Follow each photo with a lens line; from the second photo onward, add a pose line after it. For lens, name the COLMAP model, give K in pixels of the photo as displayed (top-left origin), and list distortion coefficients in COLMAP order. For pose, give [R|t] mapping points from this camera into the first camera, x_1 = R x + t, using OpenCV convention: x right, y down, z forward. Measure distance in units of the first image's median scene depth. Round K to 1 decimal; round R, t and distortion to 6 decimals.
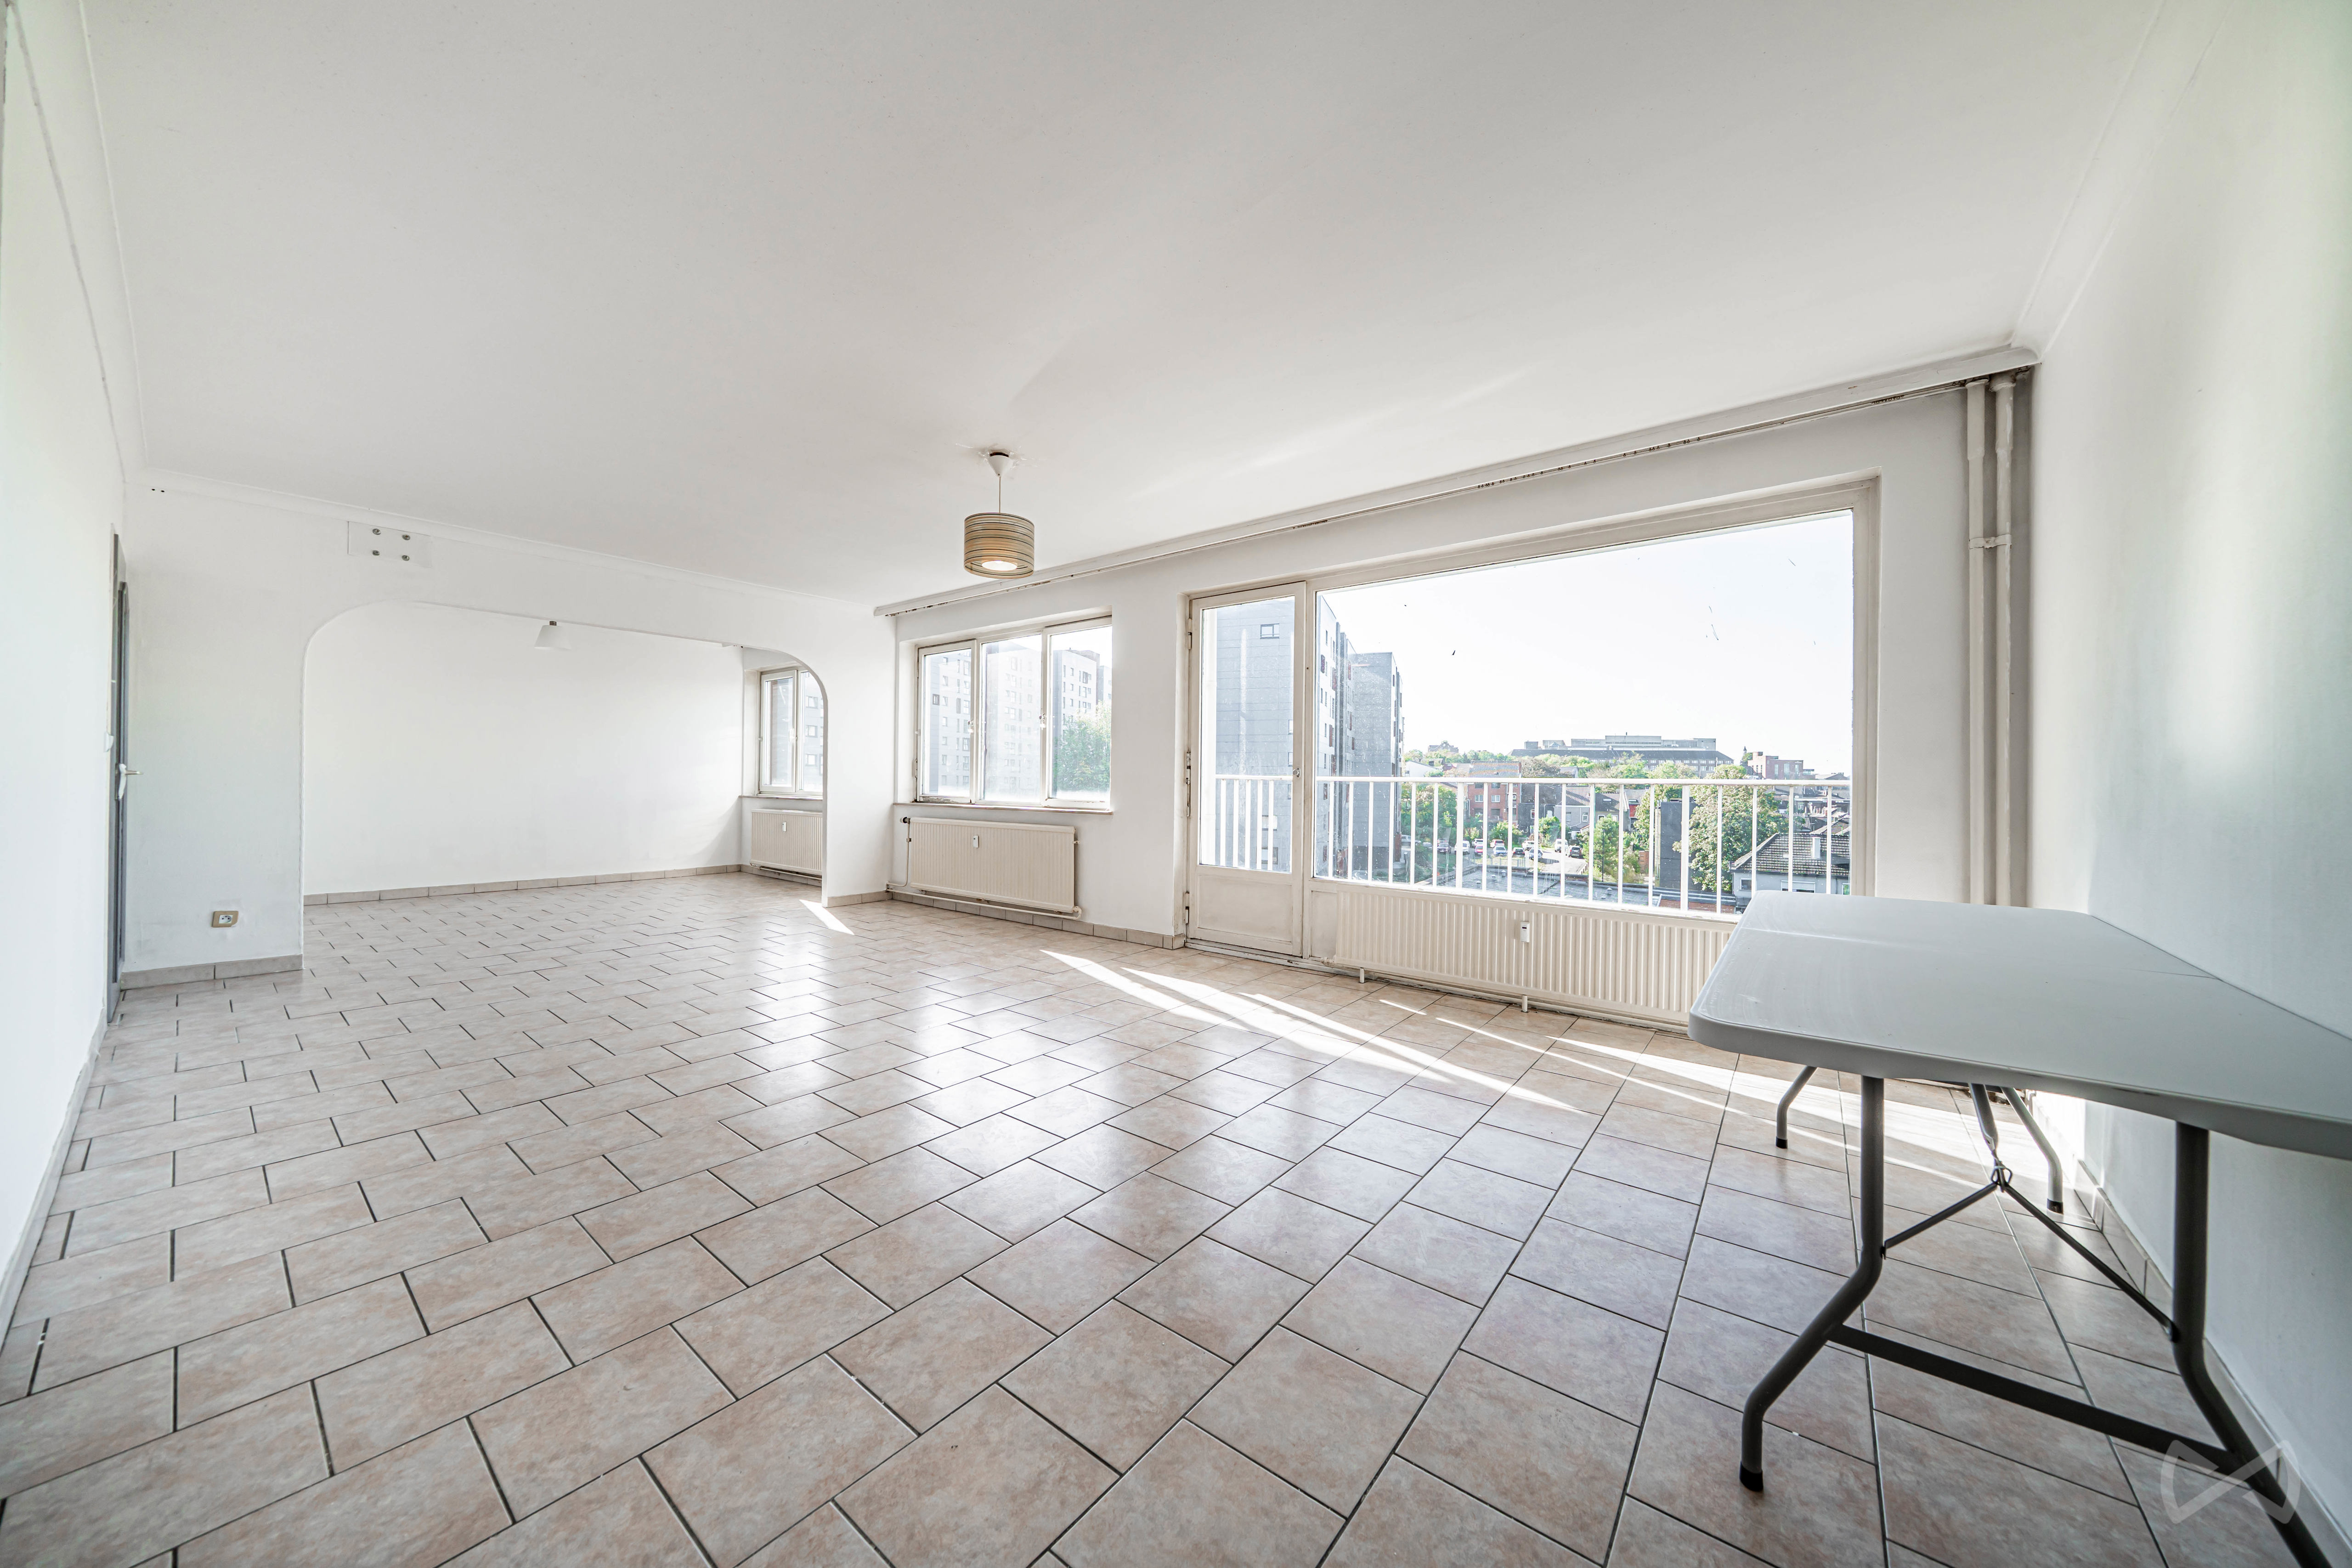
lens RADIAL K [[800.0, 0, 1174.9], [0, 800.0, 783.9], [0, 0, 1]] dist [-0.006081, -0.000109]
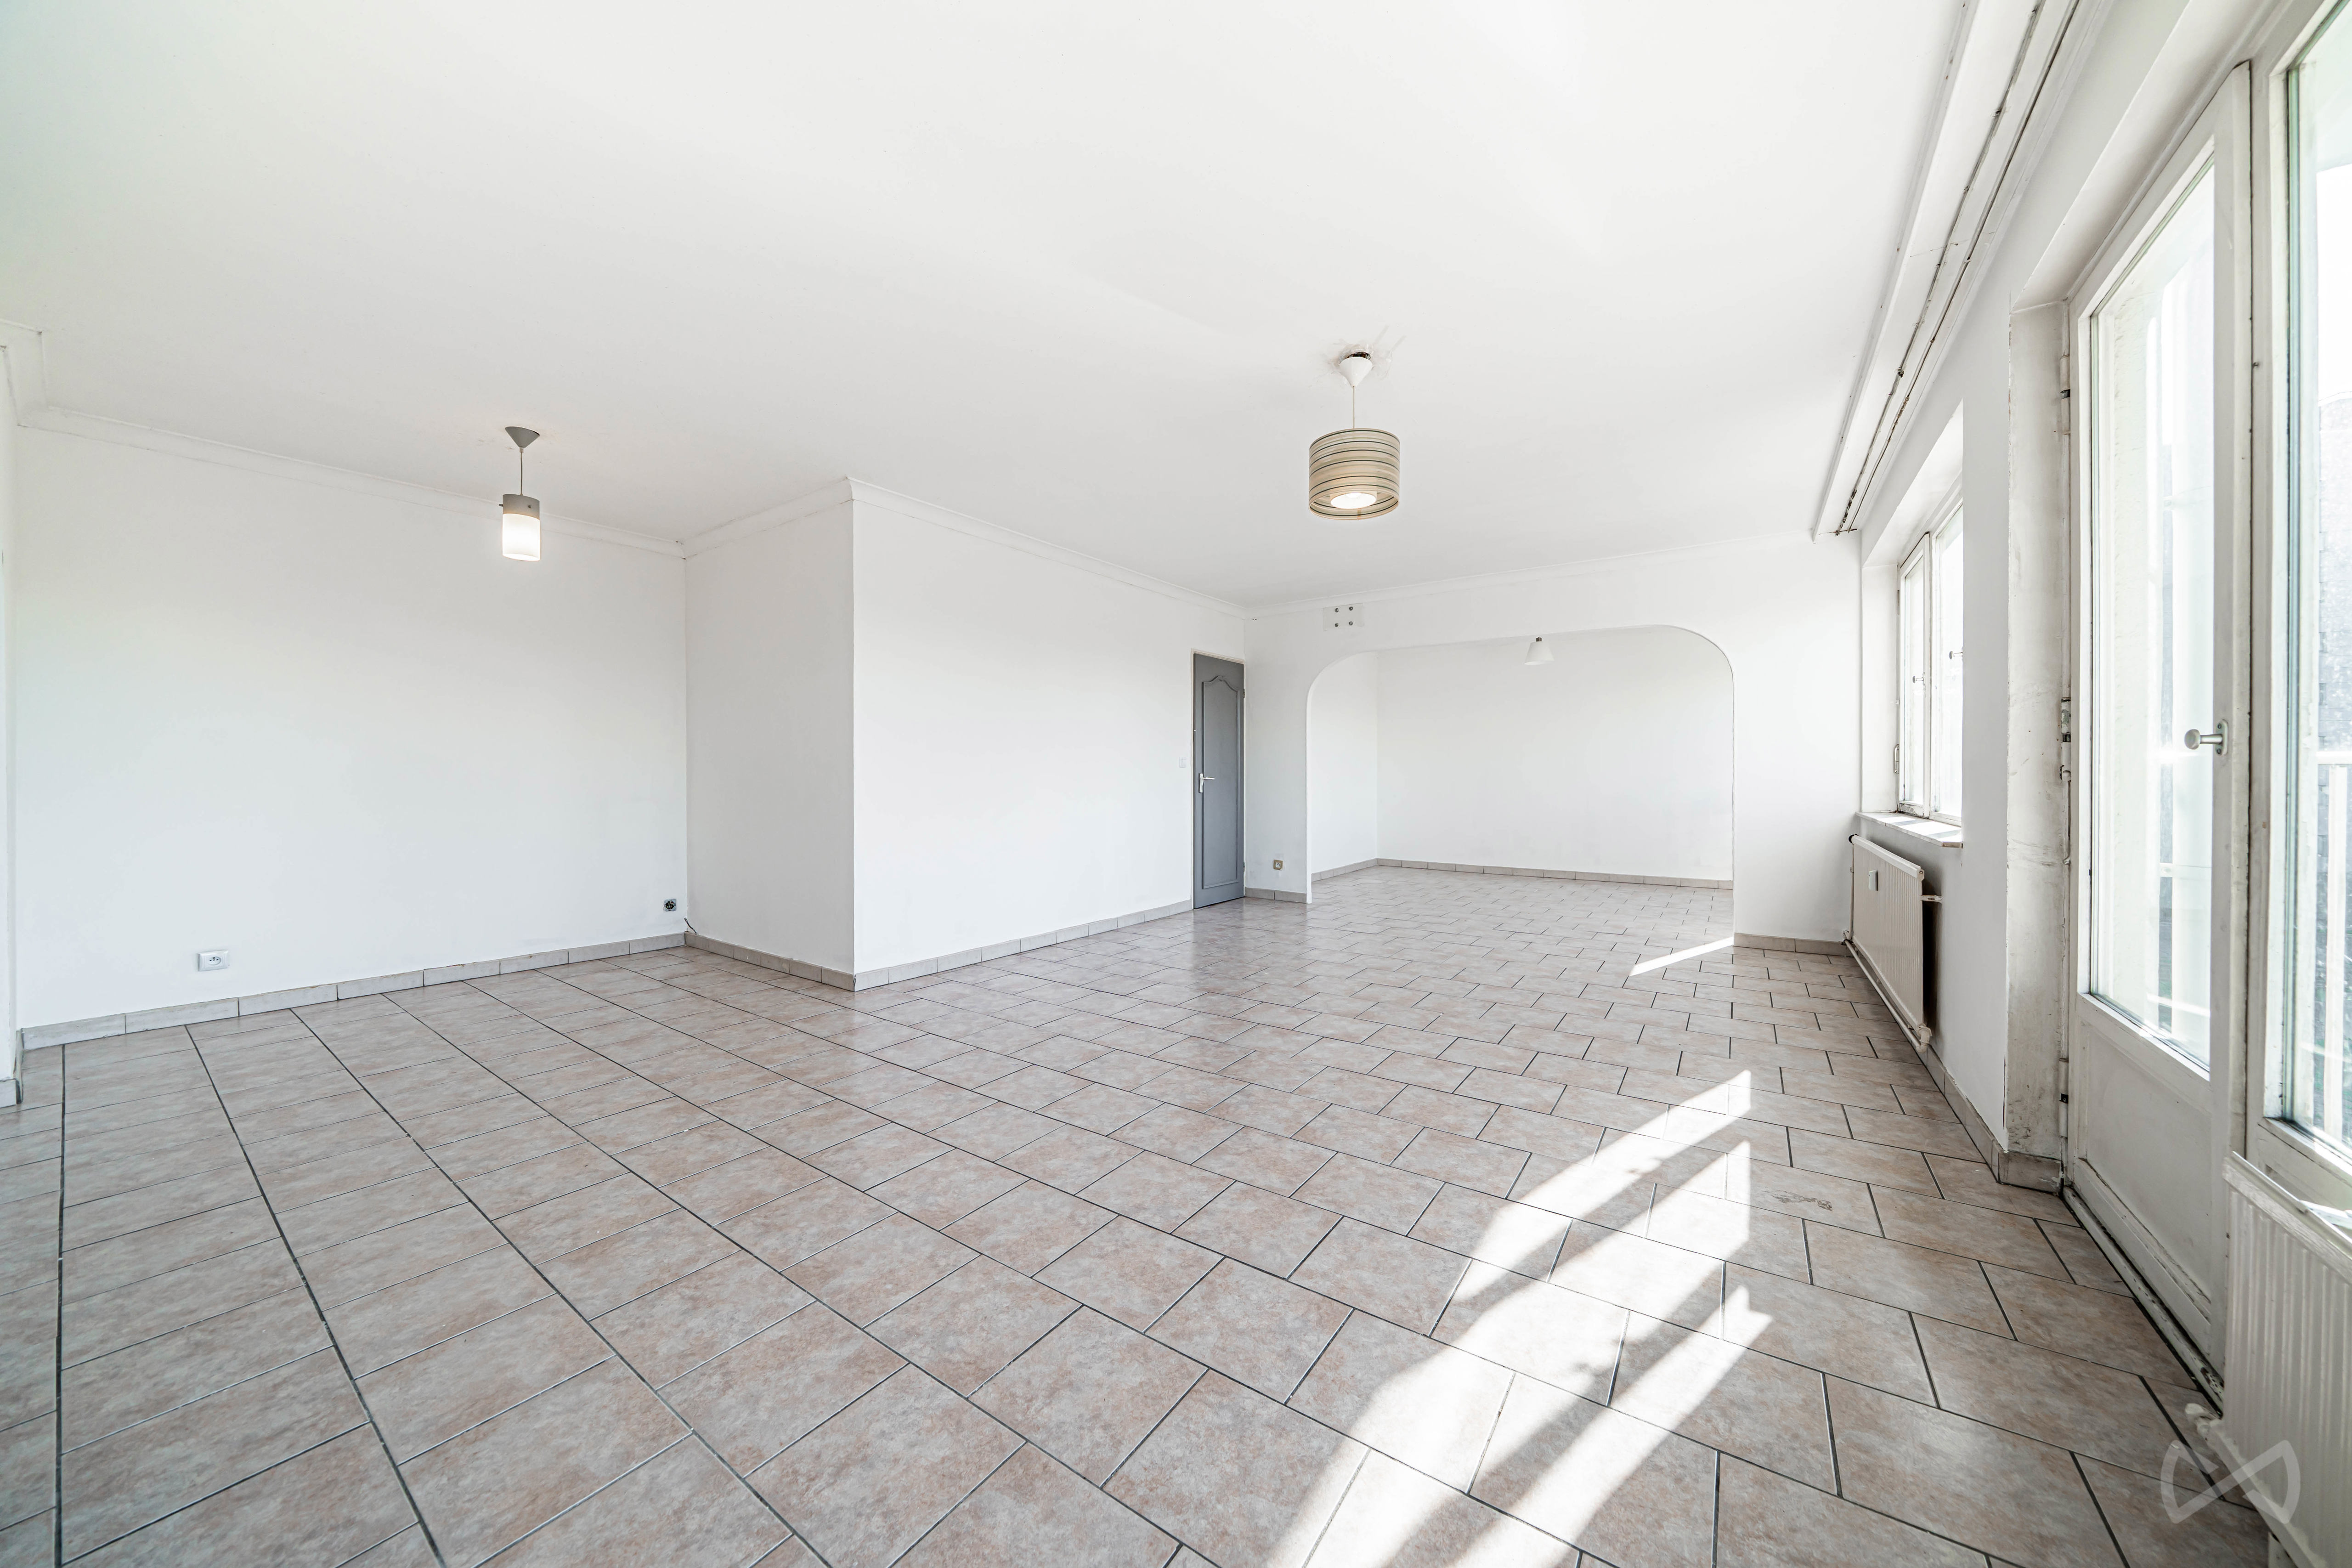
lens RADIAL K [[800.0, 0, 1173.3], [0, 800.0, 781.9], [0, 0, 1]] dist [-0.006081, -0.000109]
pose [[0.053521, -0.004087, -0.998558, 0.348387], [-0.000375, 0.999991, -0.004113, 0.001899], [0.998567, 0.000595, 0.053519, 0.500370]]
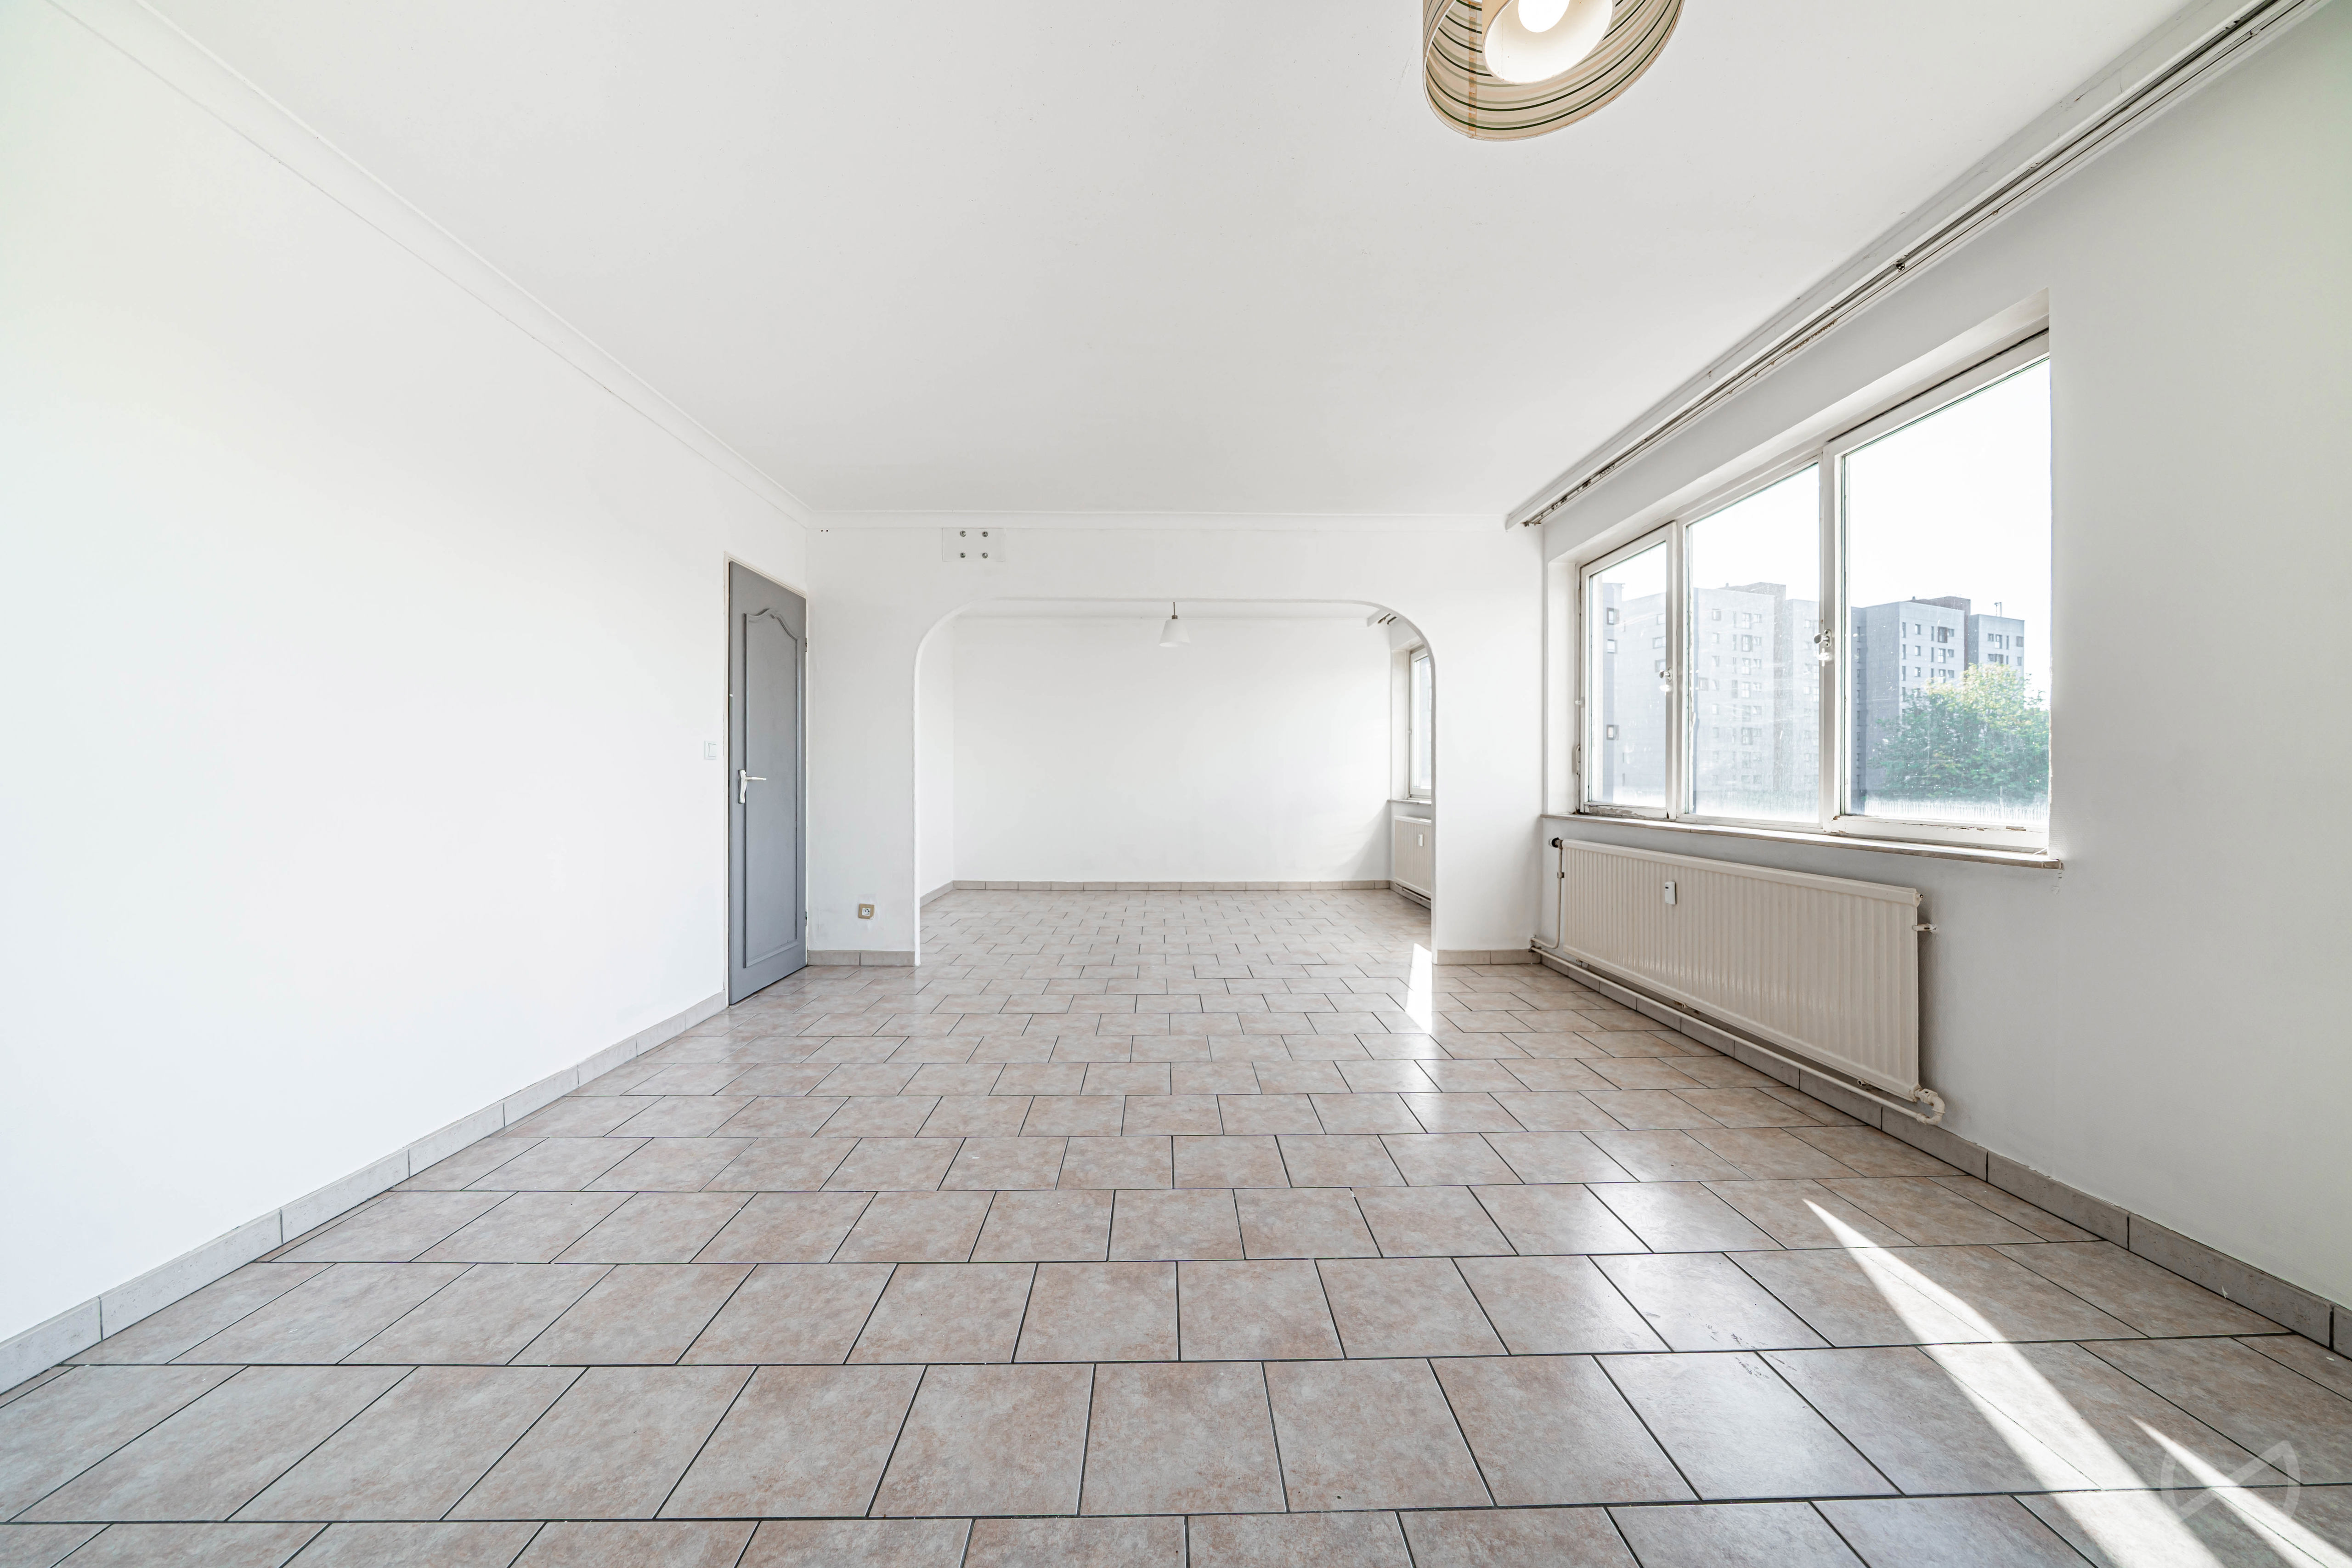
lens RADIAL K [[800.0, 0, 1175.3], [0, 800.0, 781.9], [0, 0, 1]] dist [-0.006081, -0.000109]
pose [[0.636968, -0.007456, -0.770855, -0.054870], [0.004579, 0.999972, -0.005889, -0.000038], [0.770877, 0.000221, 0.636984, 0.455444]]
